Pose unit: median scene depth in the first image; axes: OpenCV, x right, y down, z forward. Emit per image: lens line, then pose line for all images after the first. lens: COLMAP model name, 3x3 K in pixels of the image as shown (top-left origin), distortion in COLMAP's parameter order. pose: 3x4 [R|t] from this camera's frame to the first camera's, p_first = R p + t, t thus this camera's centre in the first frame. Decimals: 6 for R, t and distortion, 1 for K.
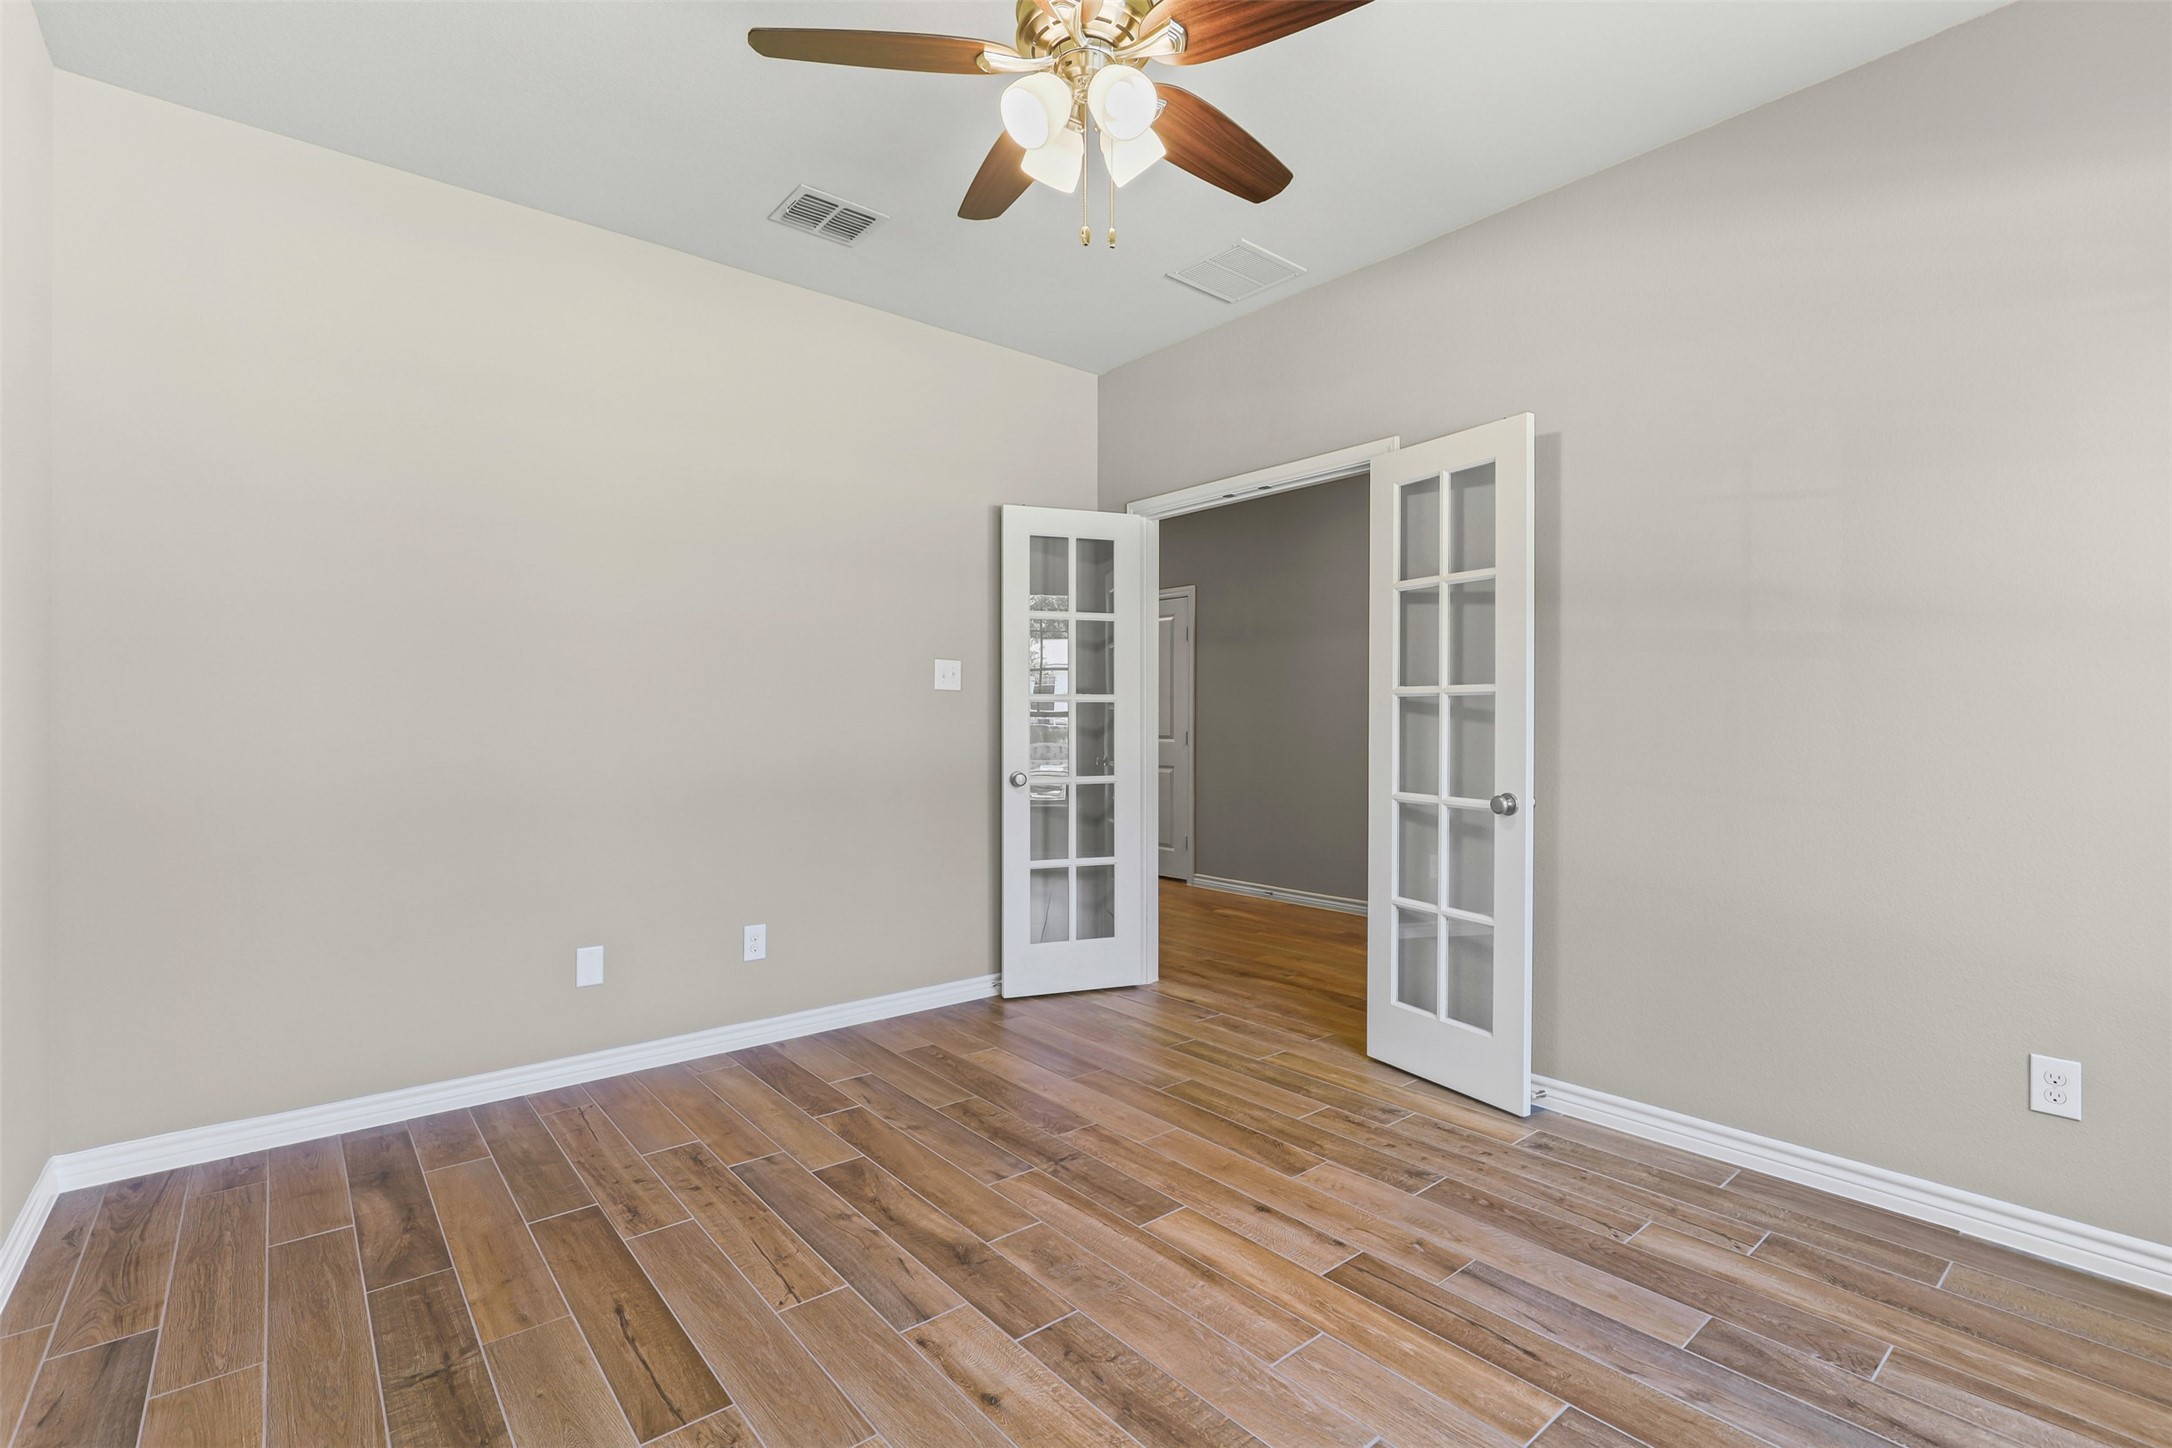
lens RADIAL K [[989.2, 0, 1099.4], [0, 989.2, 725.6], [0, 0, 1]] dist [-0.017189, 0.001502]
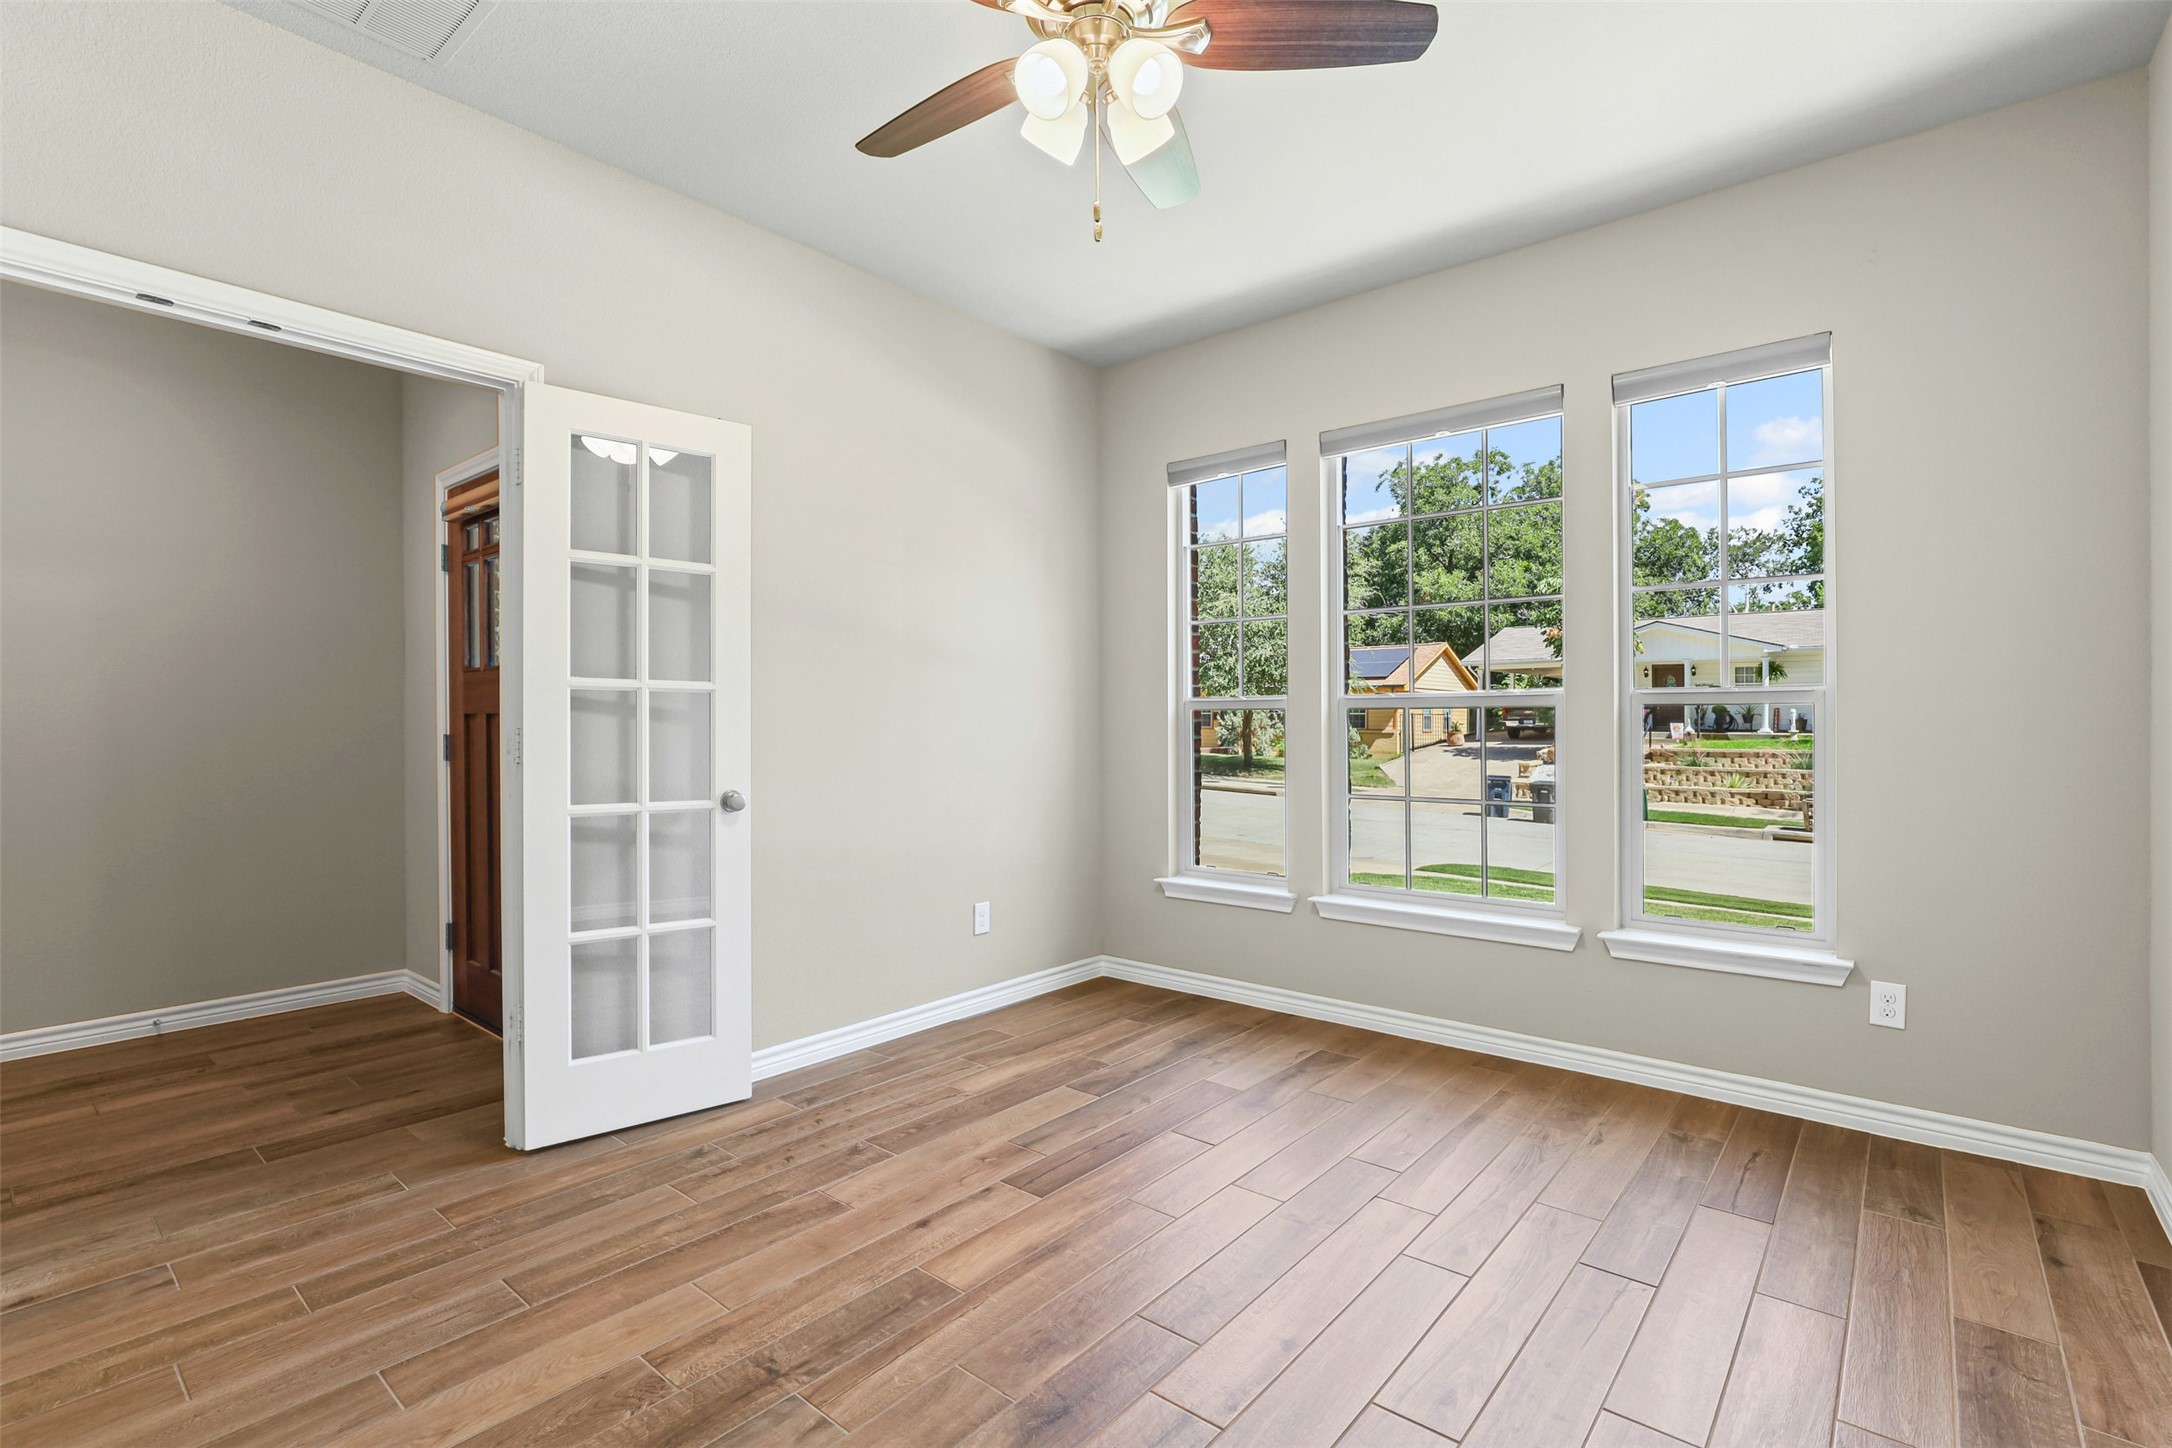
lens RADIAL K [[989.2, 0, 1099.4], [0, 989.2, 725.6], [0, 0, 1]] dist [-0.017189, 0.001502]
pose [[-0.170721, -0.004311, 0.985310, -0.720292], [0.003679, 0.999981, 0.005013, -0.003013], [-0.985313, 0.004481, -0.170702, 0.876000]]
